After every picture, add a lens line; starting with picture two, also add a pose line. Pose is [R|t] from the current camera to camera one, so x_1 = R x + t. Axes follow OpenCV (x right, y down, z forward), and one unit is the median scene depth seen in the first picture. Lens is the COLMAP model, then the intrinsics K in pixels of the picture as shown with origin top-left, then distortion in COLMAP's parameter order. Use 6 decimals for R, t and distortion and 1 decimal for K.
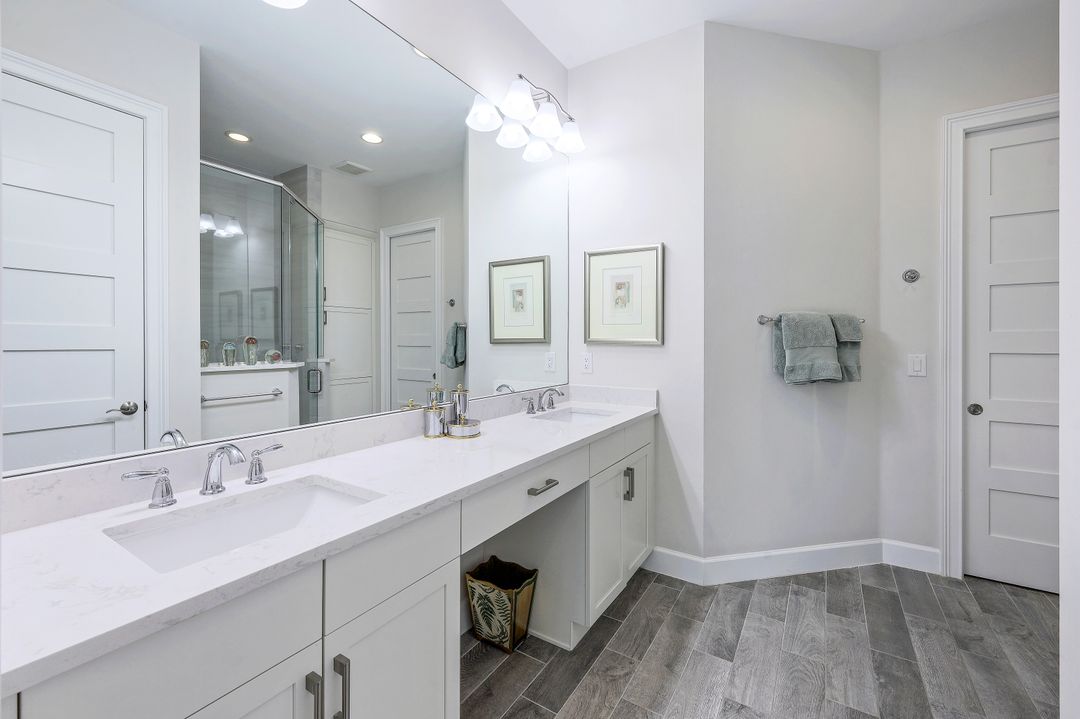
lens RADIAL K [[444.0, 0, 536.9], [0, 444.0, 340.7], [0, 0, 1]] dist [0.000468, 0.000380]
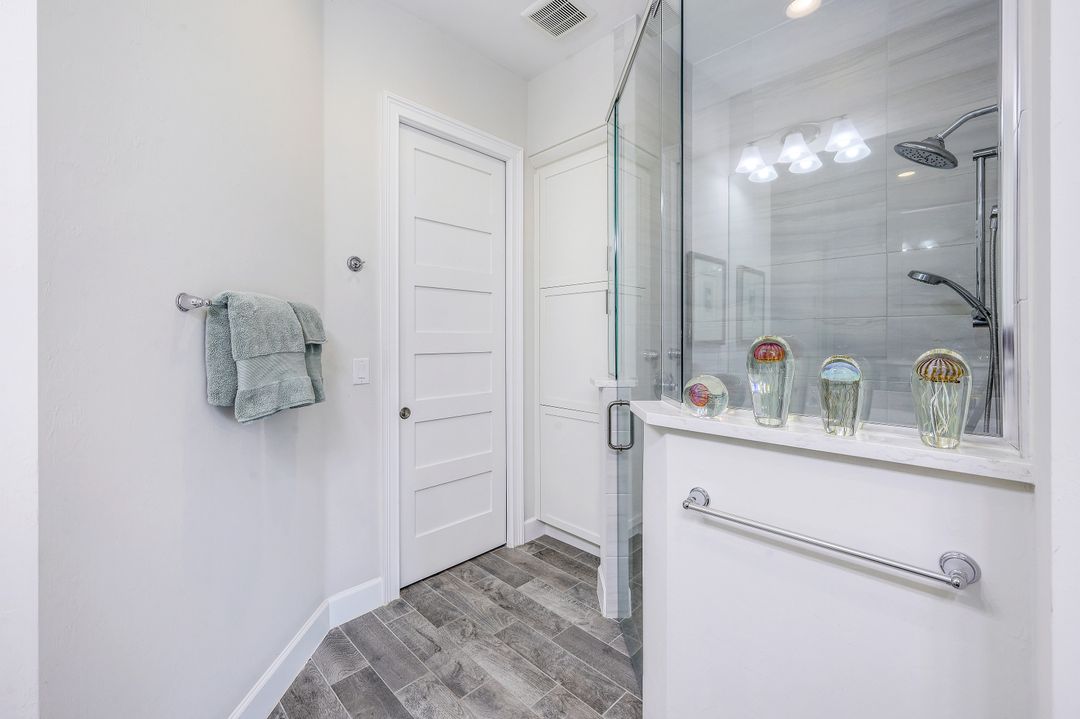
lens RADIAL K [[444.0, 0, 536.9], [0, 444.0, 340.7], [0, 0, 1]] dist [0.000468, 0.000380]
pose [[0.215125, -0.003459, 0.976580, 0.110361], [0.001180, 0.999994, 0.003282, -0.005015], [-0.976586, 0.000447, 0.215128, 0.520993]]
